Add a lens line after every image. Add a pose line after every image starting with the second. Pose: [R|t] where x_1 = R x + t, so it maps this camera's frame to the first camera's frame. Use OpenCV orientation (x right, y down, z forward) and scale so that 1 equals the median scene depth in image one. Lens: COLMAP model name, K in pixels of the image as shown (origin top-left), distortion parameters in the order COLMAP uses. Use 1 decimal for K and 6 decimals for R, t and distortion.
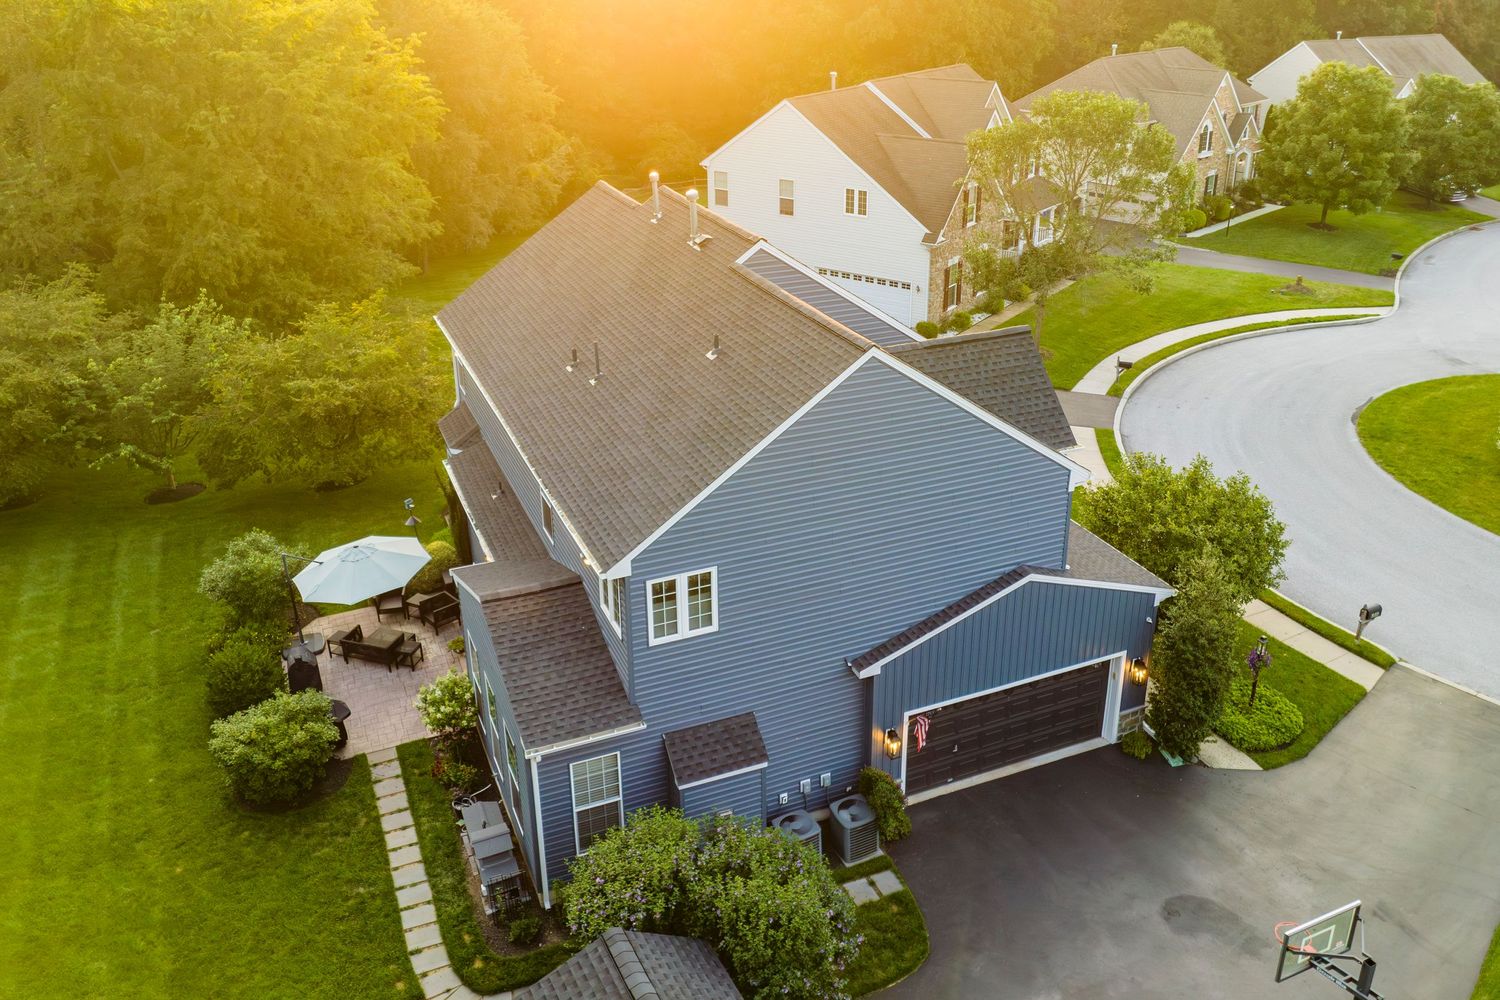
lens RADIAL K [[1214.0, 0, 745.2], [0, 1214.0, 417.2], [0, 0, 1]] dist [-0.037311, -0.002123]
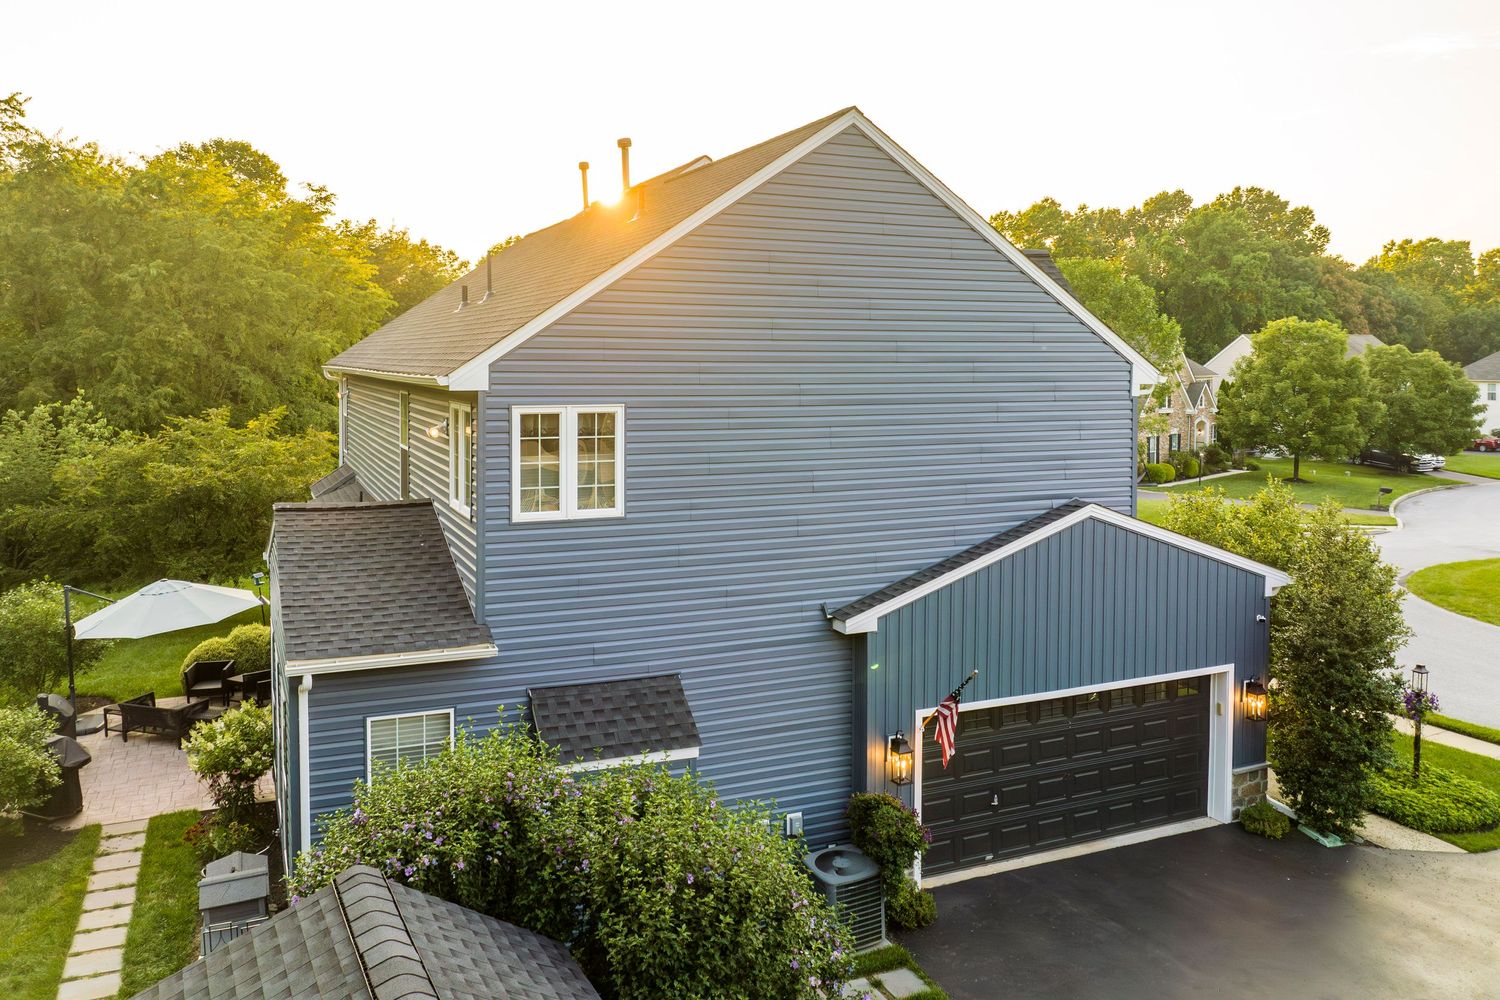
lens RADIAL K [[1082.3, 0, 702.5], [0, 1082.3, 498.6], [0, 0, 1]] dist [-0.035829, -0.002088]
pose [[0.999882, 0.012584, -0.008822, 0.021505], [-0.014796, 0.943419, -0.331272, 0.316081], [0.004155, 0.331363, 0.943494, 0.407251]]
